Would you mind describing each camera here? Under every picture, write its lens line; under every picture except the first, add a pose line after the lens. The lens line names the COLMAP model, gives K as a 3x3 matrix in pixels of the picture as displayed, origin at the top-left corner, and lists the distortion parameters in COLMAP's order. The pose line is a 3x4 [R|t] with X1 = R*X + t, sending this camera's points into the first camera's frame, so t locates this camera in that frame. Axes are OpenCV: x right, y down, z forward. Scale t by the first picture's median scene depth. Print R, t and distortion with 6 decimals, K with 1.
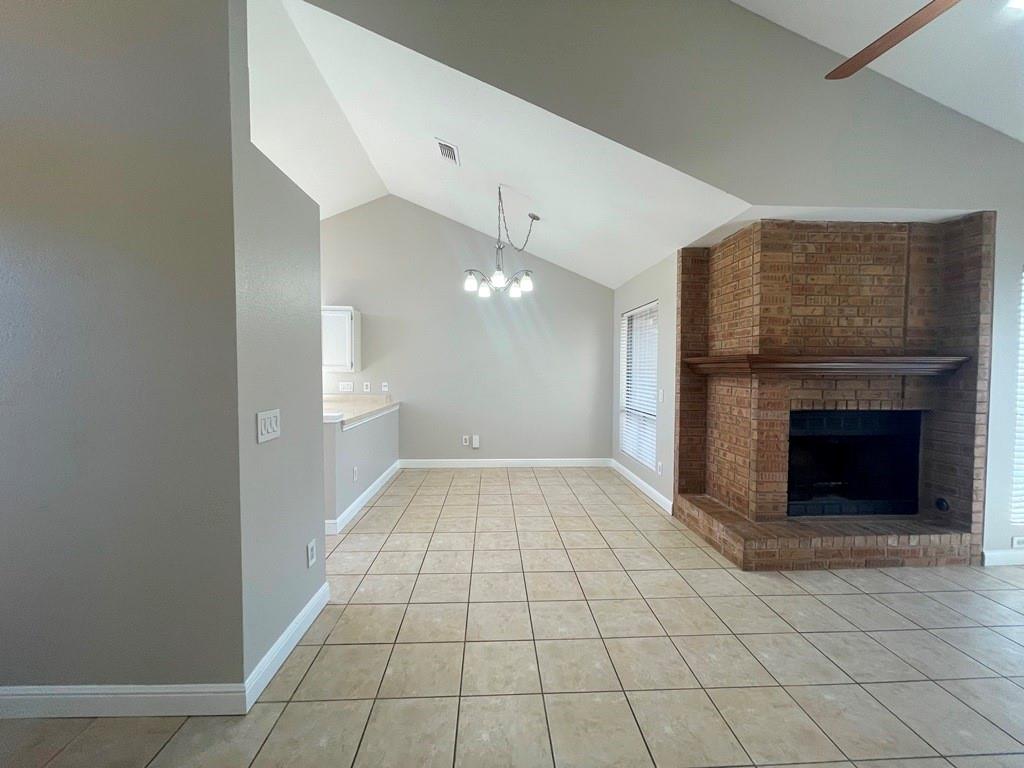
lens RADIAL K [[415.1, 0, 511.4], [0, 415.1, 382.7], [0, 0, 1]] dist [-0.002459, 0.000129]
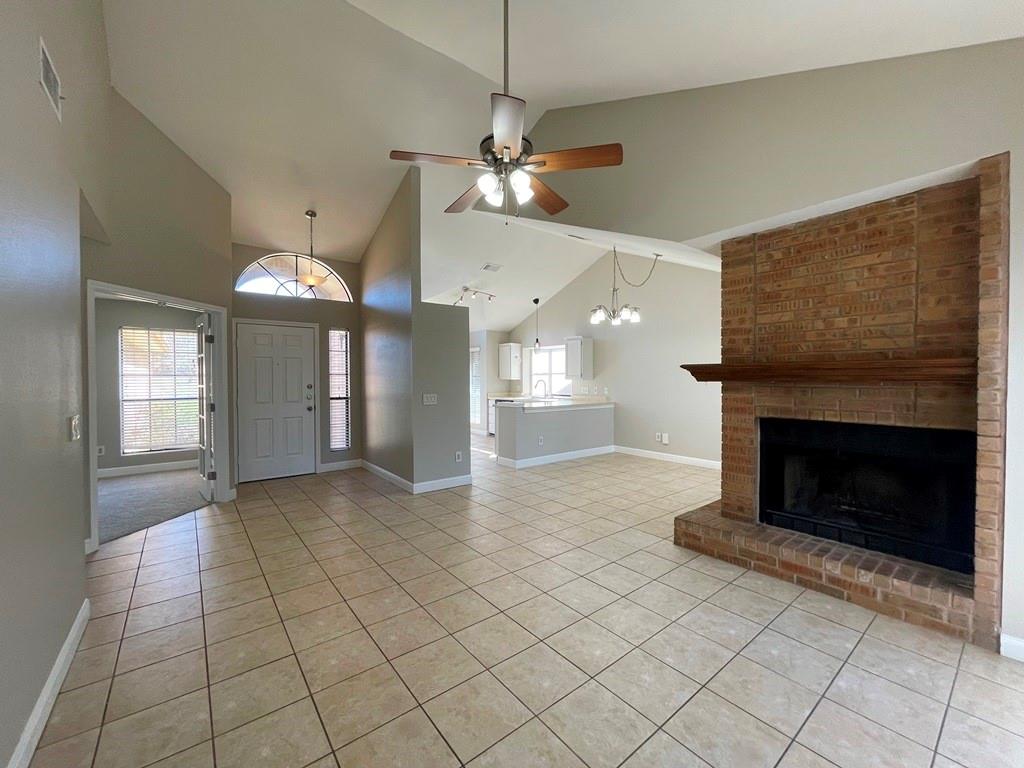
lens RADIAL K [[415.1, 0, 512.6], [0, 415.1, 382.4], [0, 0, 1]] dist [-0.002459, 0.000129]
pose [[0.580254, 0.003633, -0.814428, 1.147677], [-0.020806, 0.999730, -0.010363, 0.005031], [0.814170, 0.022958, 0.580173, -0.086957]]
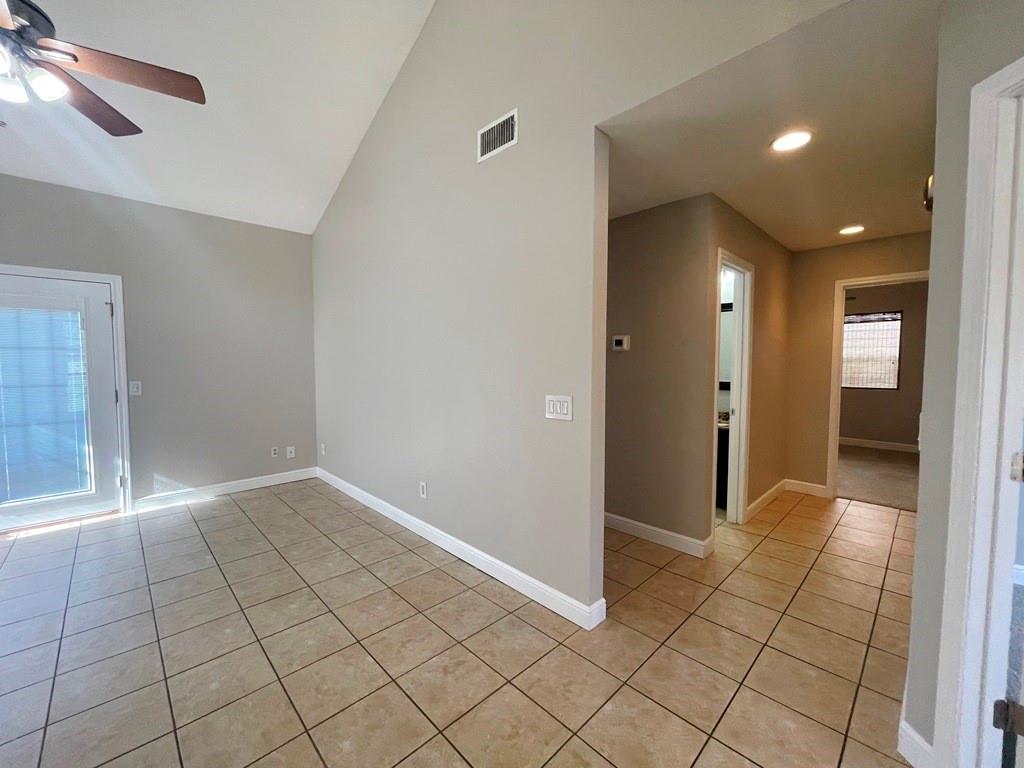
lens RADIAL K [[415.1, 0, 513.2], [0, 415.1, 383.8], [0, 0, 1]] dist [-0.002459, 0.000129]
pose [[-0.660772, -0.046539, 0.749142, -0.329951], [0.020108, 0.996620, 0.079649, -0.006595], [-0.750317, 0.067694, -0.657603, 0.233755]]
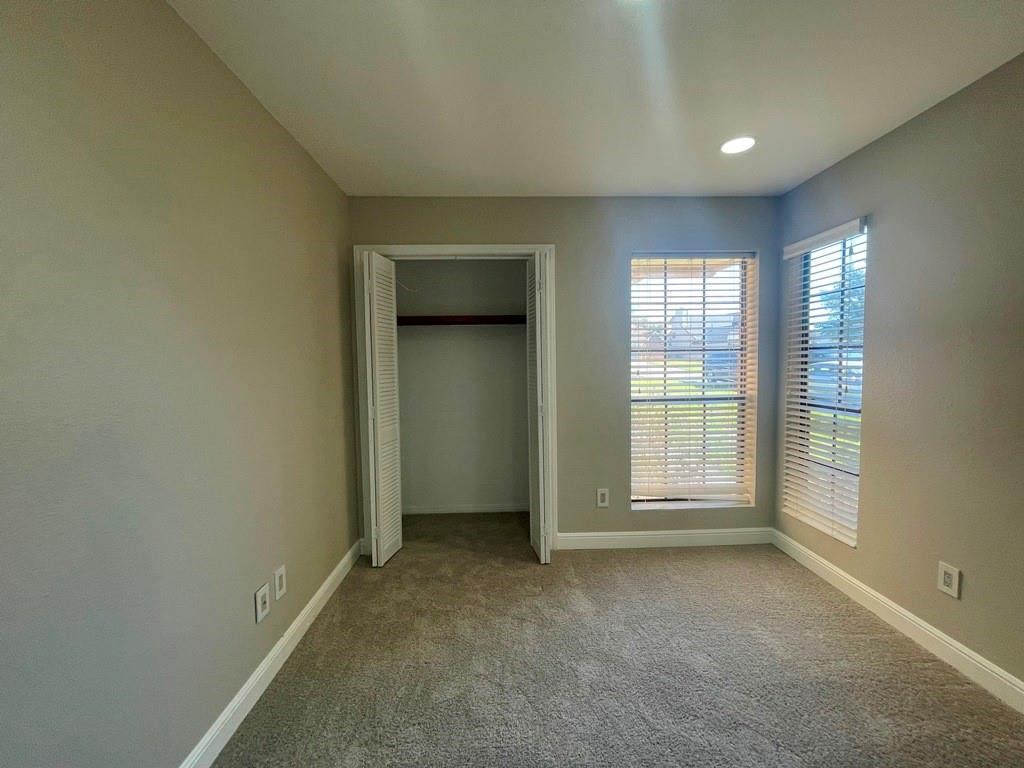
lens RADIAL K [[415.1, 0, 511.6], [0, 415.1, 388.7], [0, 0, 1]] dist [-0.002459, 0.000129]
pose [[-0.016170, 0.058932, -0.998131, -0.456845], [-0.015234, 0.998131, 0.059179, 0.024614], [0.999753, 0.016162, -0.015242, -0.698750]]
